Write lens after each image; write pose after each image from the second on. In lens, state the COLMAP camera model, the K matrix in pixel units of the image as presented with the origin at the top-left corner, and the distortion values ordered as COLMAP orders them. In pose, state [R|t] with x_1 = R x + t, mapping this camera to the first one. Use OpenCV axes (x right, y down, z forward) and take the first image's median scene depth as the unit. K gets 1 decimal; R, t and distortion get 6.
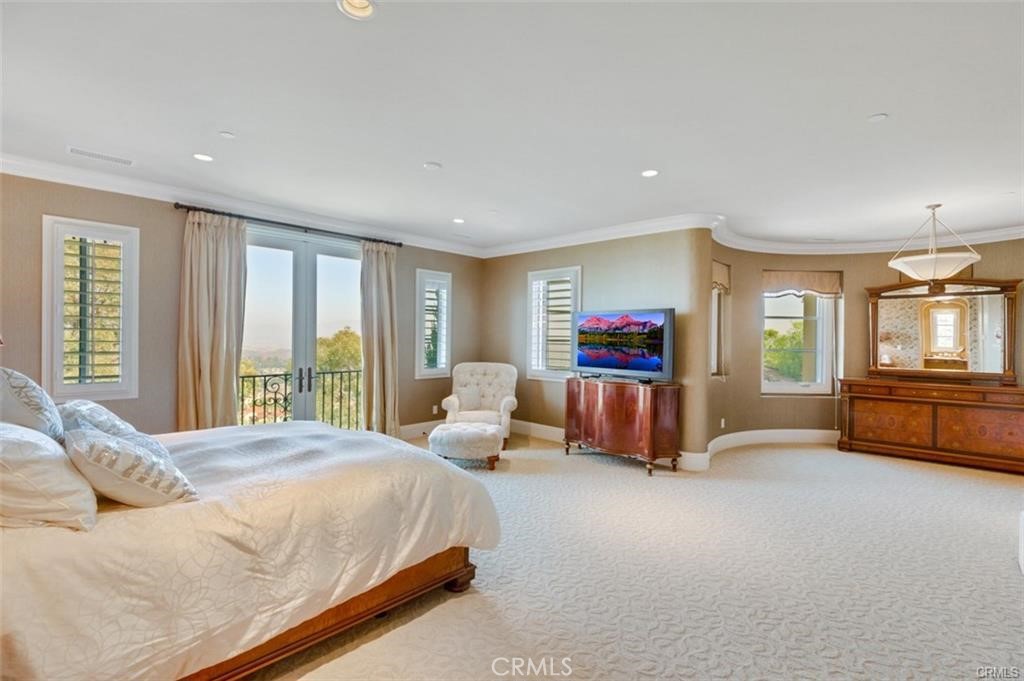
lens RADIAL K [[464.5, 0, 508.4], [0, 464.5, 341.1], [0, 0, 1]] dist [0.004353, -0.003363]
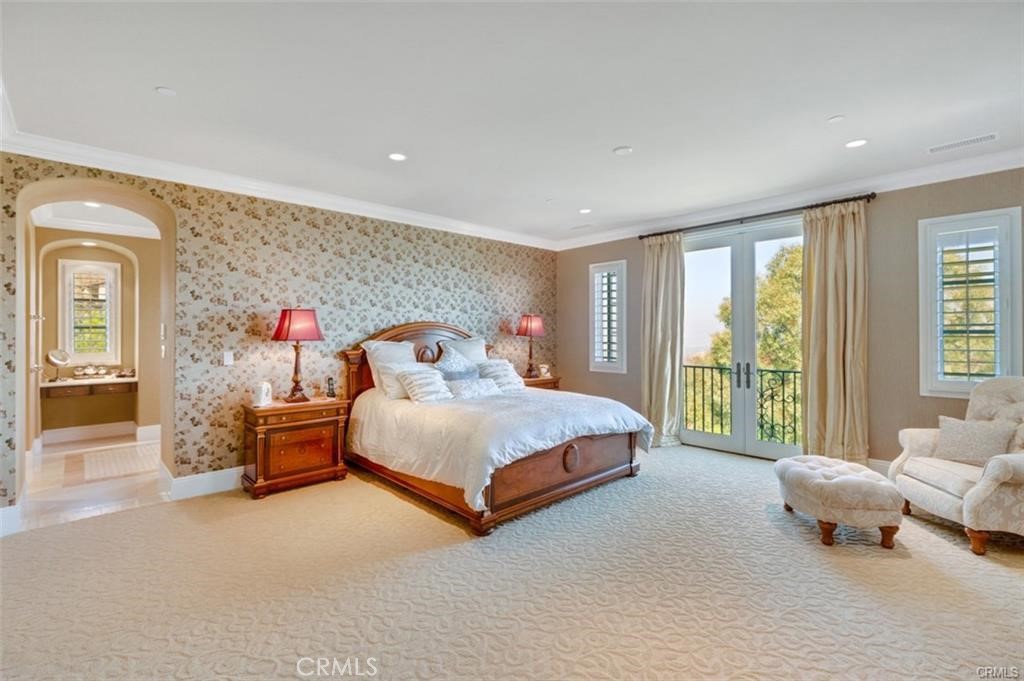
lens RADIAL K [[464.5, 0, 510.9], [0, 464.5, 334.2], [0, 0, 1]] dist [0.004353, -0.003363]
pose [[-0.069208, -0.006729, -0.997580, 0.574770], [-0.000081, 0.999977, -0.006739, 0.004274], [0.997602, -0.000386, -0.069207, 0.594452]]
